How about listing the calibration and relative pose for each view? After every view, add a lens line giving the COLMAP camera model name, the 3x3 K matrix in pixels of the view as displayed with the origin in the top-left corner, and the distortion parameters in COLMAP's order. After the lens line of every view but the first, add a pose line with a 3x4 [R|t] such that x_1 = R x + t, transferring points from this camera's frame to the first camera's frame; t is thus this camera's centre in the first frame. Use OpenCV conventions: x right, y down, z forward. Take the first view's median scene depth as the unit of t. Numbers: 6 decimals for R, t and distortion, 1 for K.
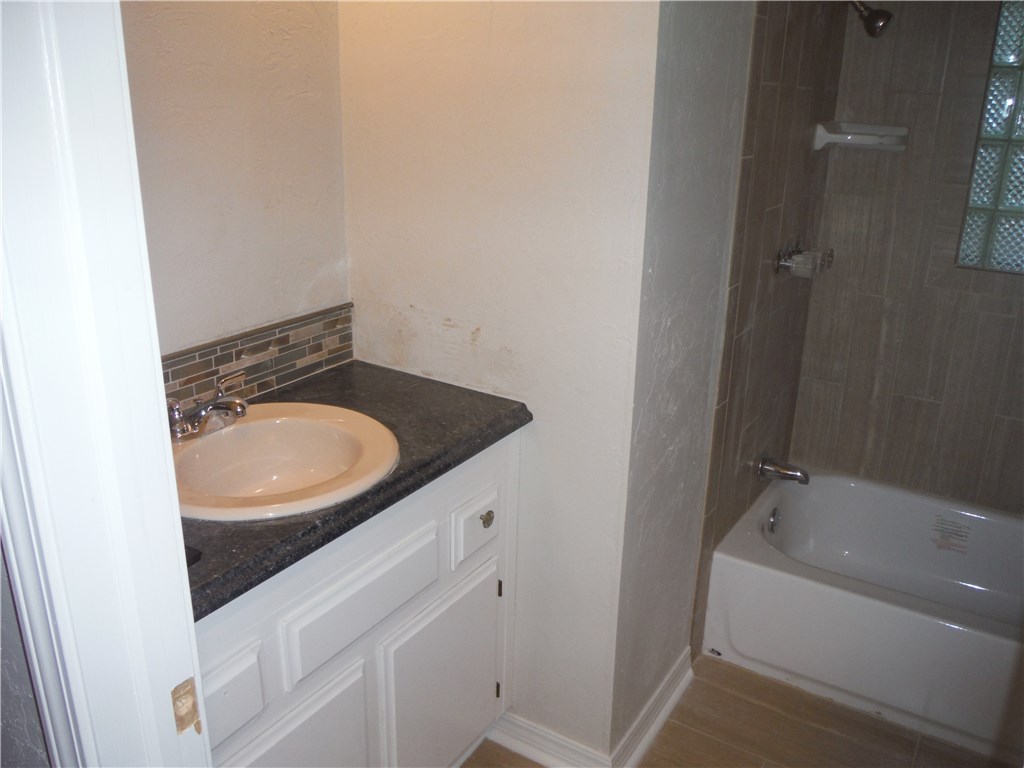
lens RADIAL K [[863.8, 0, 514.1], [0, 863.8, 384.8], [0, 0, 1]] dist [-0.055712, 0.014843]
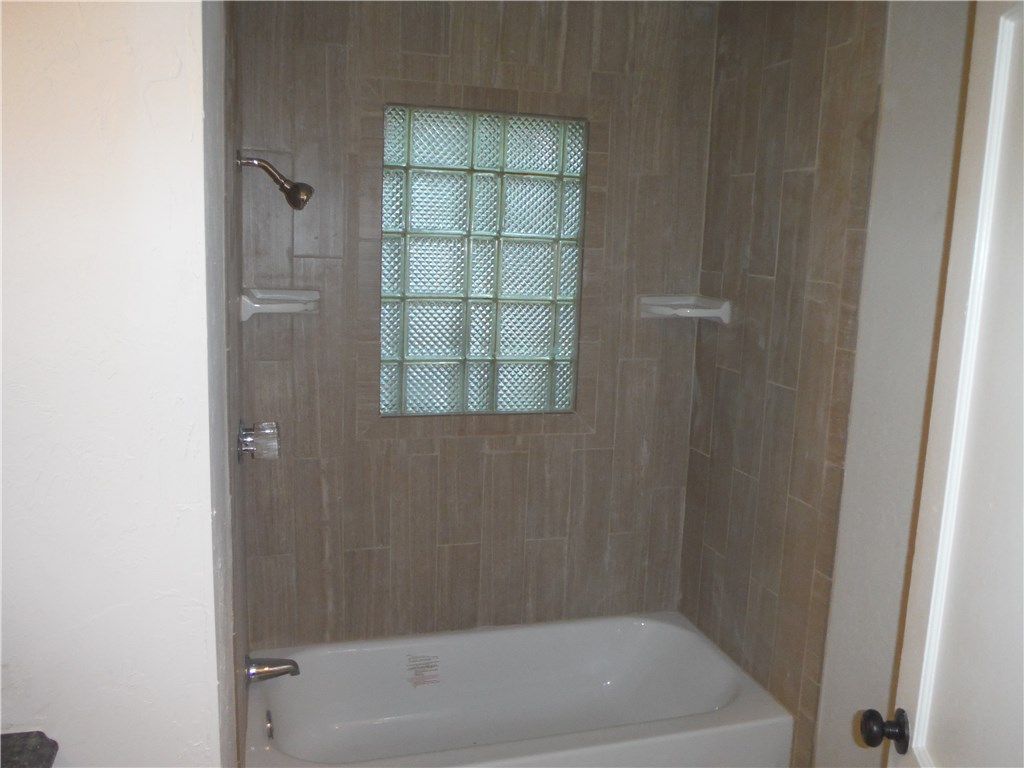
lens RADIAL K [[863.8, 0, 512.5], [0, 863.8, 380.1], [0, 0, 1]] dist [-0.055712, 0.014843]
pose [[0.660943, -0.124209, 0.740086, -0.143190], [0.232417, 0.971598, -0.044499, -0.094018], [-0.713539, 0.201420, 0.671039, 0.158317]]
